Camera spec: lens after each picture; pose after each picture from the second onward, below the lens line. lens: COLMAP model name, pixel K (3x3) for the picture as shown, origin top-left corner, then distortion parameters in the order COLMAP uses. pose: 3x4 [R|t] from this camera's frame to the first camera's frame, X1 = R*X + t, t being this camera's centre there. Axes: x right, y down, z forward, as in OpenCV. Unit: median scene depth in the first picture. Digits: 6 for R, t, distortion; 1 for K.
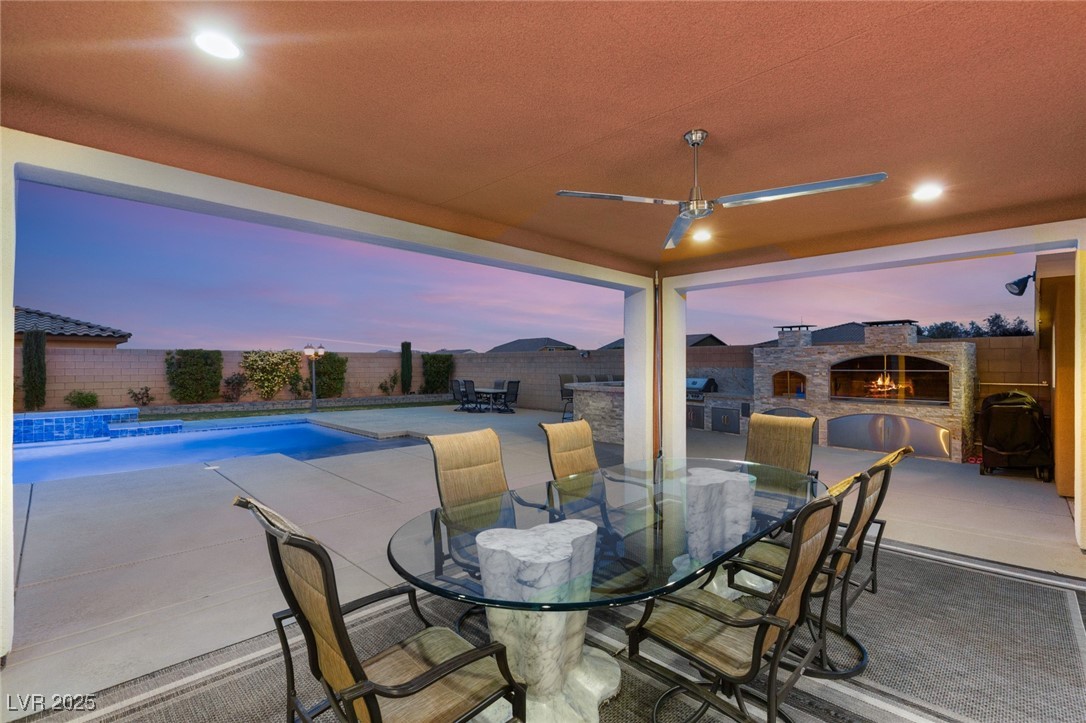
lens RADIAL K [[488.6, 0, 543.0], [0, 488.6, 361.5], [0, 0, 1]] dist [-0.001794, -0.000132]
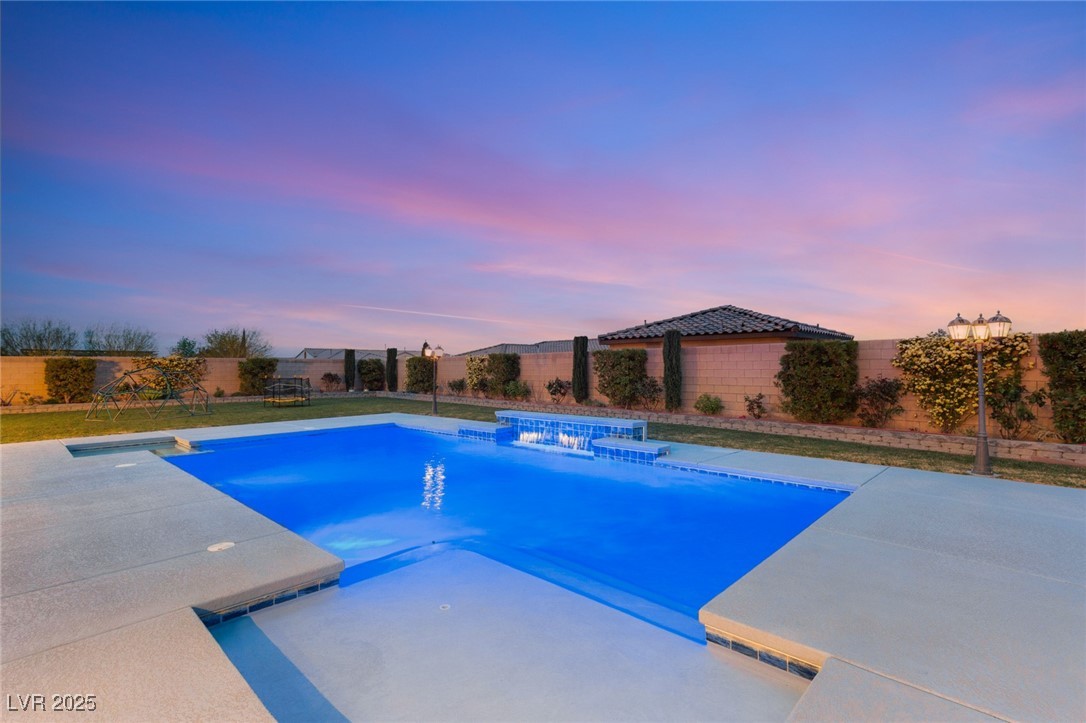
lens RADIAL K [[501.4, 0, 543.0], [0, 501.4, 361.5], [0, 0, 1]] dist [0.000121, -0.000173]
pose [[0.030422, -0.013688, -0.999443, -0.044379], [0.010087, 0.999860, -0.013387, 0.008533], [0.999486, -0.009675, 0.030556, 0.622956]]
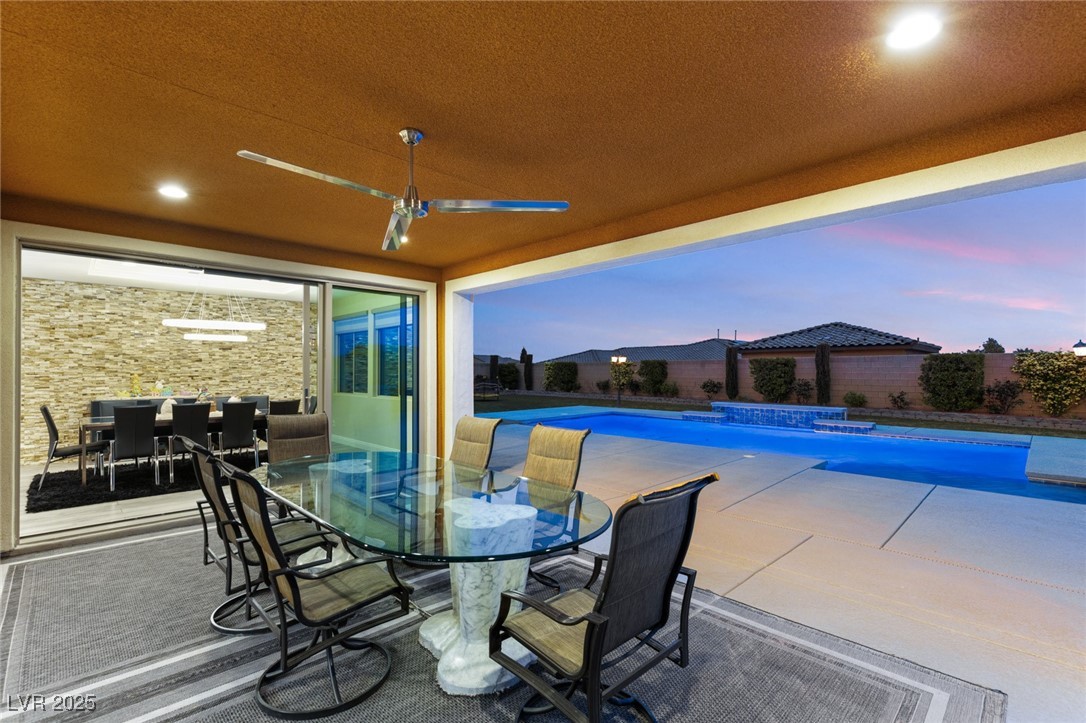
lens RADIAL K [[488.6, 0, 543.0], [0, 488.6, 361.5], [0, 0, 1]] dist [-0.001794, -0.000132]
pose [[-0.008332, -0.020061, -0.999764, 0.234024], [0.004926, 0.999786, -0.020102, 0.004968], [0.999953, -0.005092, -0.008232, 0.230968]]
